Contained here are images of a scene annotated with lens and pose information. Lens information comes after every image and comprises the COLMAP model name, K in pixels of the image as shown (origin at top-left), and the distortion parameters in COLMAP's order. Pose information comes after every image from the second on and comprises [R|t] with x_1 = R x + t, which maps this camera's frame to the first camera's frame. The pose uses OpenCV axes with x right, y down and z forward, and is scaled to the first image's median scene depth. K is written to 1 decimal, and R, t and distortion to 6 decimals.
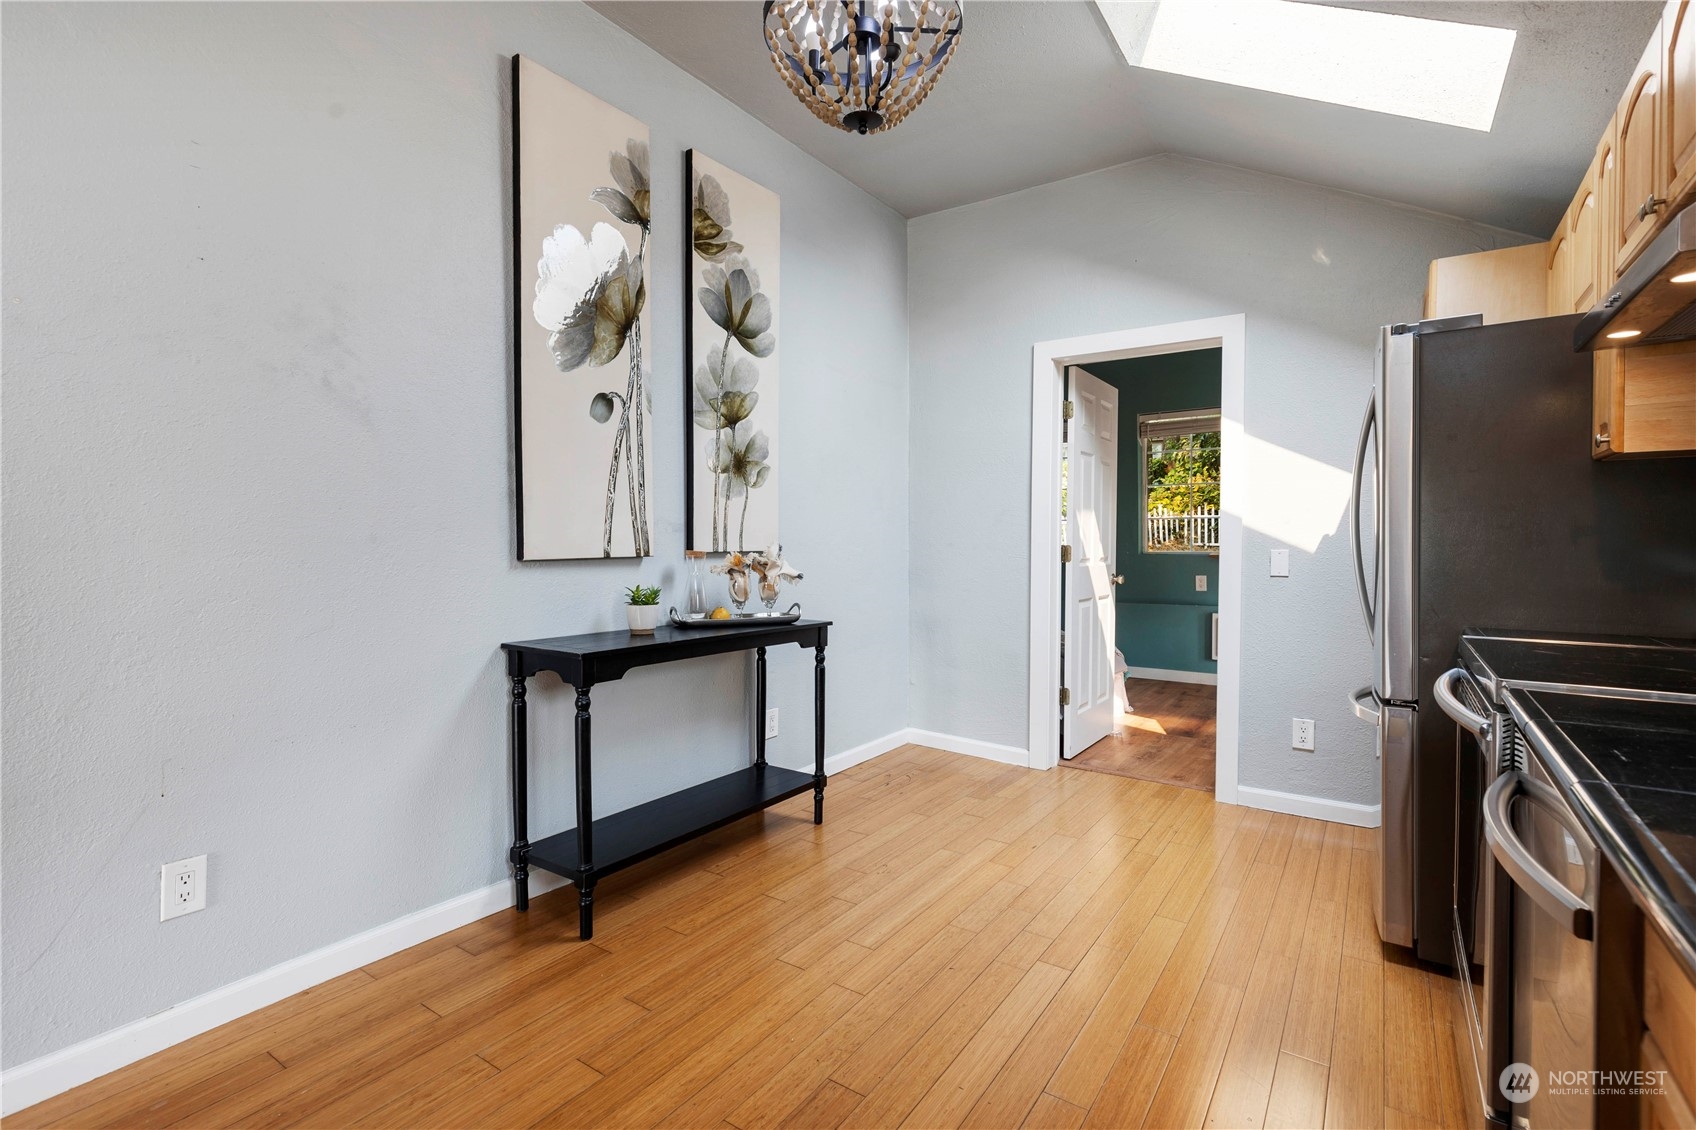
lens RADIAL K [[786.8, 0, 842.6], [0, 786.8, 552.1], [0, 0, 1]] dist [0.008590, -0.004068]
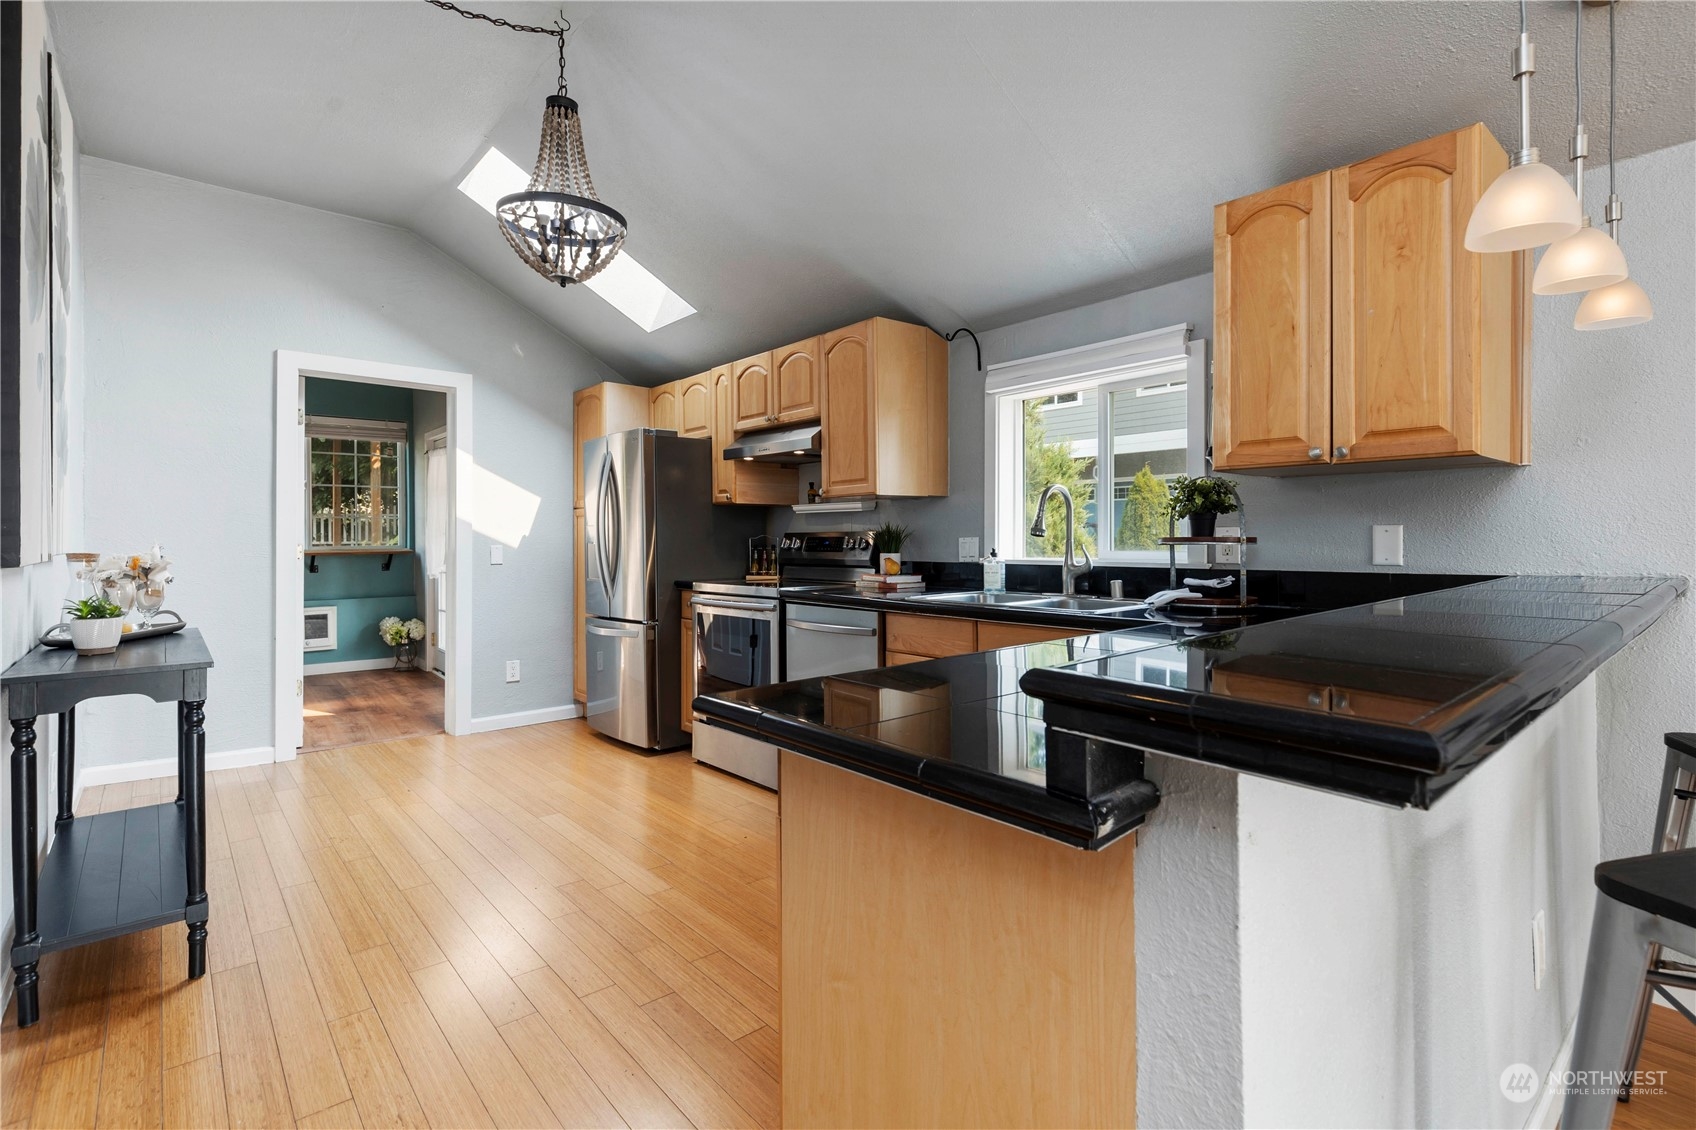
lens RADIAL K [[786.8, 0, 856.9], [0, 786.8, 530.5], [0, 0, 1]] dist [0.008590, -0.004068]
pose [[0.243086, 0.009726, 0.969956, -0.769253], [0.014451, 0.999802, -0.013647, -0.002689], [-0.969897, 0.017334, 0.242897, 0.020516]]
